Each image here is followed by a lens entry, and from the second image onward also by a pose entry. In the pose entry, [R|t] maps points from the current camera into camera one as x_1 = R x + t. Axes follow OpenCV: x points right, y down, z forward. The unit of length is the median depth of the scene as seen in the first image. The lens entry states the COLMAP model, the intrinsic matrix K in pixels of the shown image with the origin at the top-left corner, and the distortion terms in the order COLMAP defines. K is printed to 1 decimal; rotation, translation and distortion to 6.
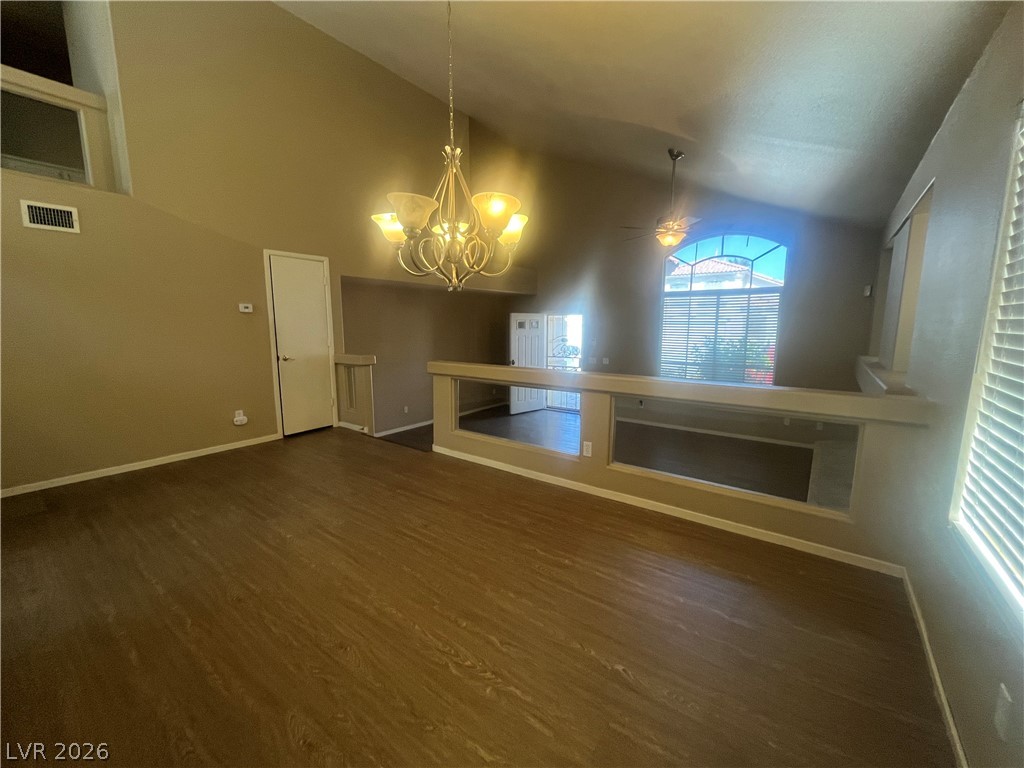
lens RADIAL K [[408.2, 0, 512.0], [0, 408.2, 384.0], [0, 0, 1]] dist [0.000450, 0.000017]
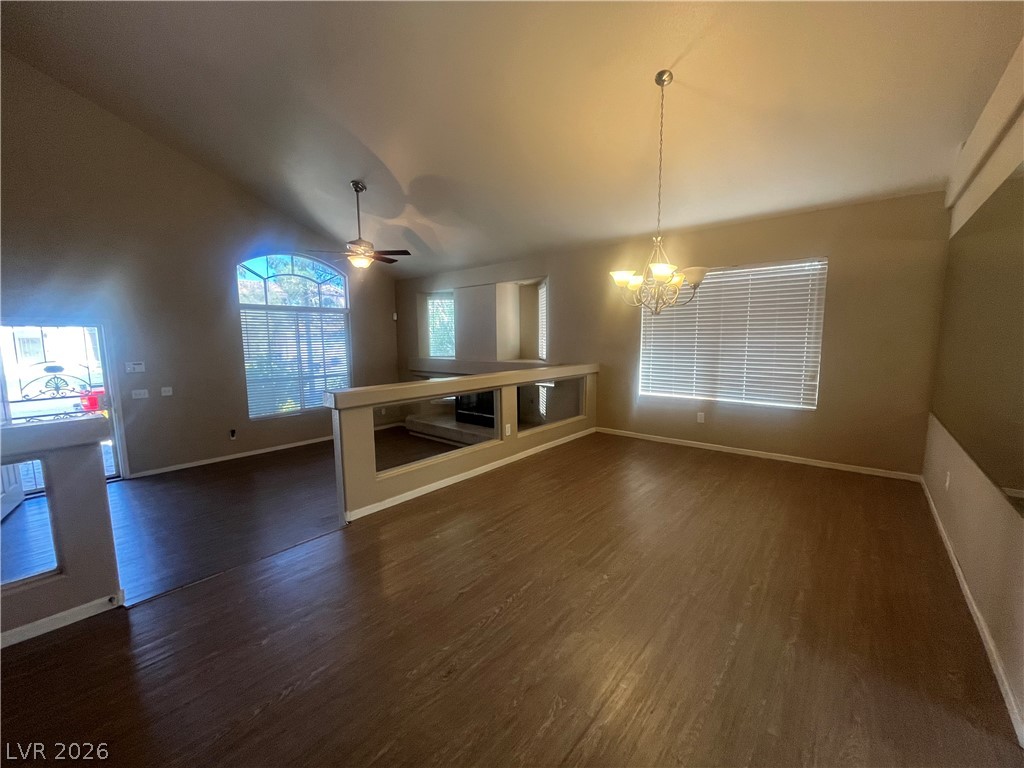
lens RADIAL K [[408.2, 0, 512.0], [0, 408.2, 384.0], [0, 0, 1]] dist [0.000450, 0.000017]
pose [[0.058883, -0.109897, 0.992197, -1.192595], [0.157081, 0.982560, 0.099508, -0.122670], [-0.985829, 0.149996, 0.075118, 0.935990]]
